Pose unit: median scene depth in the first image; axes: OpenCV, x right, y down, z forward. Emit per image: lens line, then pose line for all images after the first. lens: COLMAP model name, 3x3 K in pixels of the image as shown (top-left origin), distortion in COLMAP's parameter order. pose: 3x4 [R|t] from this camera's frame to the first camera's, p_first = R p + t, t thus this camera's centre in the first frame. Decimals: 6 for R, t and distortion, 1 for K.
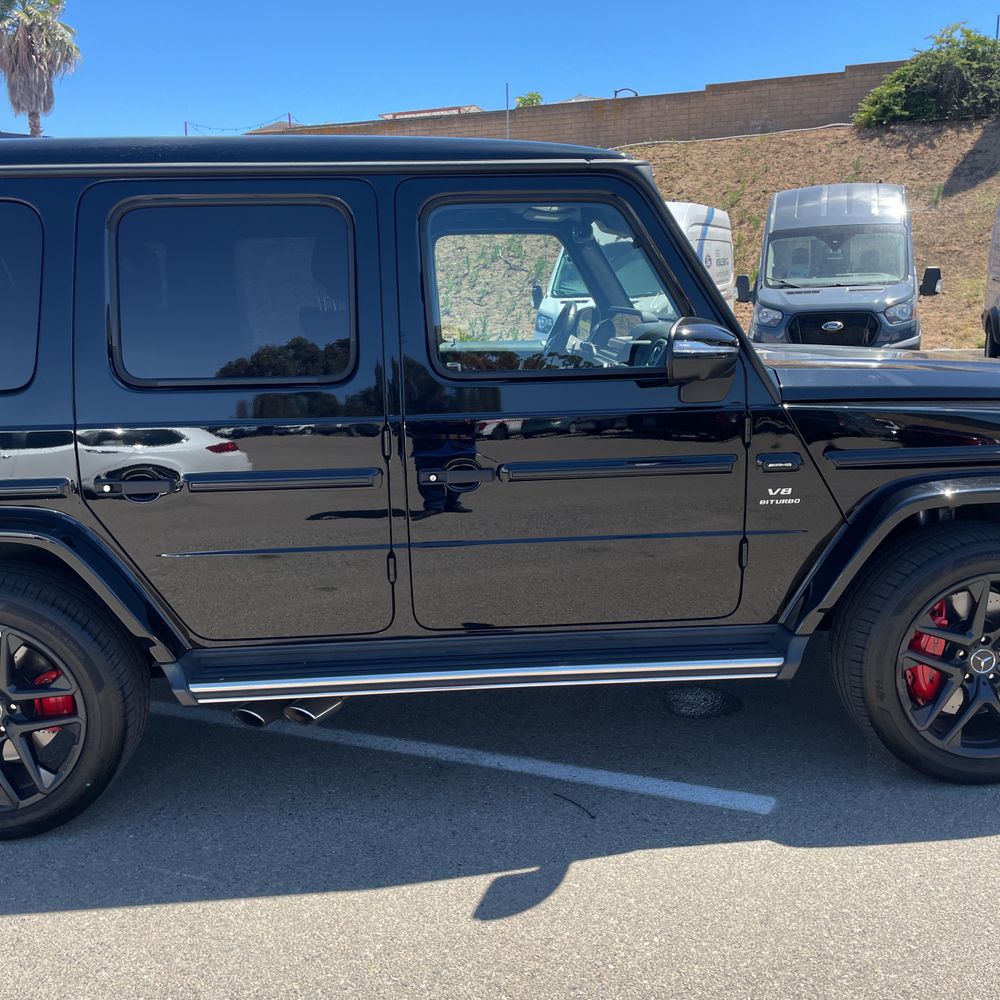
lens RADIAL K [[1012.7, 0, 500.0], [0, 1012.7, 500.0], [0, 0, 1]] dist [0.102894, -0.146639]
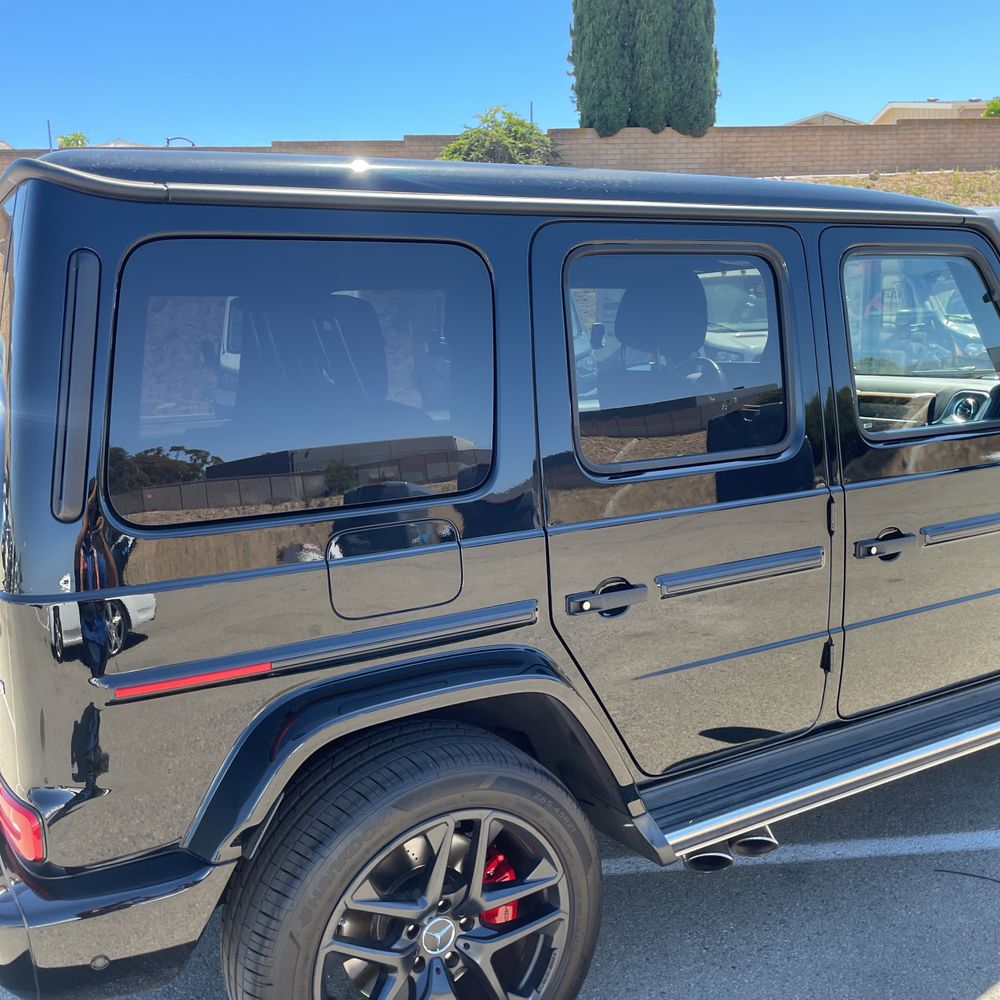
lens RADIAL K [[1024.0, 0, 500.0], [0, 1024.0, 500.0], [0, 0, 1]] dist [0.048770, -0.056692]
pose [[0.888359, -0.078728, 0.452350, -0.147322], [0.102089, 0.994397, -0.027424, -0.014202], [-0.447657, 0.070542, 0.891419, 0.061271]]
